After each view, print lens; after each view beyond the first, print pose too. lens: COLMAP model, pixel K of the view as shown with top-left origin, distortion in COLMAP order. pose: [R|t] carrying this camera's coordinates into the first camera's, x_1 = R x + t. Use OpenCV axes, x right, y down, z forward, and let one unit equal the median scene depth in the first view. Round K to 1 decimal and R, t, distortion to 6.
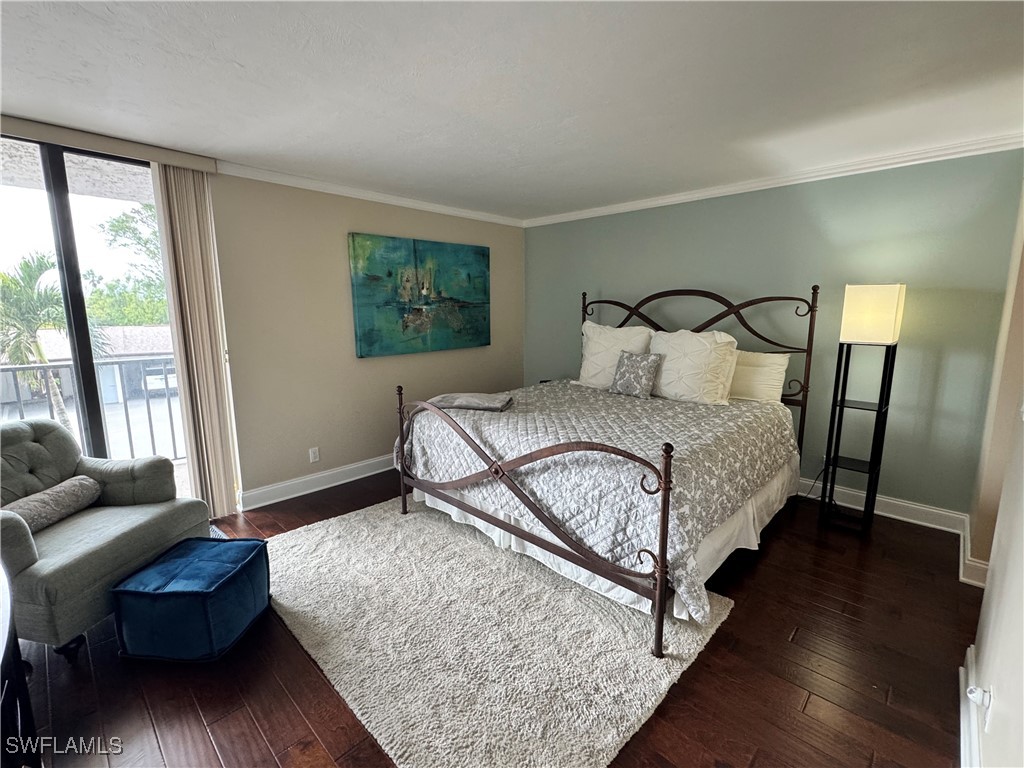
lens RADIAL K [[460.0, 0, 511.2], [0, 460.0, 383.4], [0, 0, 1]] dist [-0.001480, -0.000384]
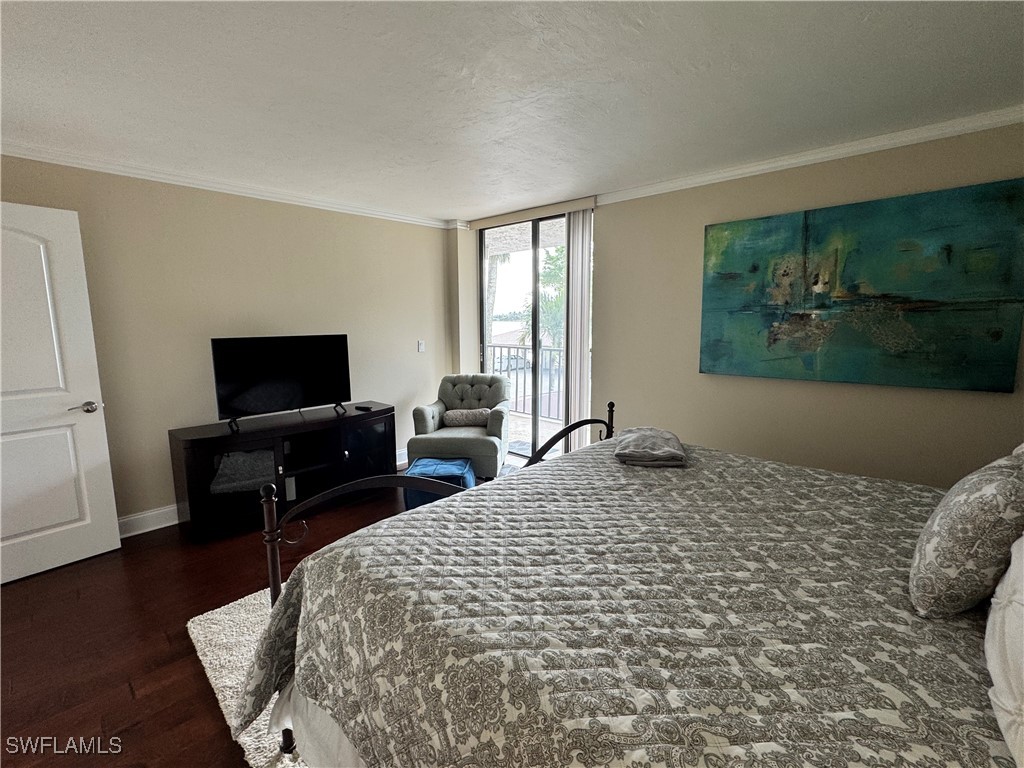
lens RADIAL K [[460.0, 0, 511.2], [0, 460.0, 383.4], [0, 0, 1]] dist [-0.001480, -0.000384]
pose [[0.004452, 0.145479, -0.989351, 0.491643], [-0.156783, 0.977227, 0.142991, -0.098287], [0.987623, 0.154477, 0.027159, 0.607562]]
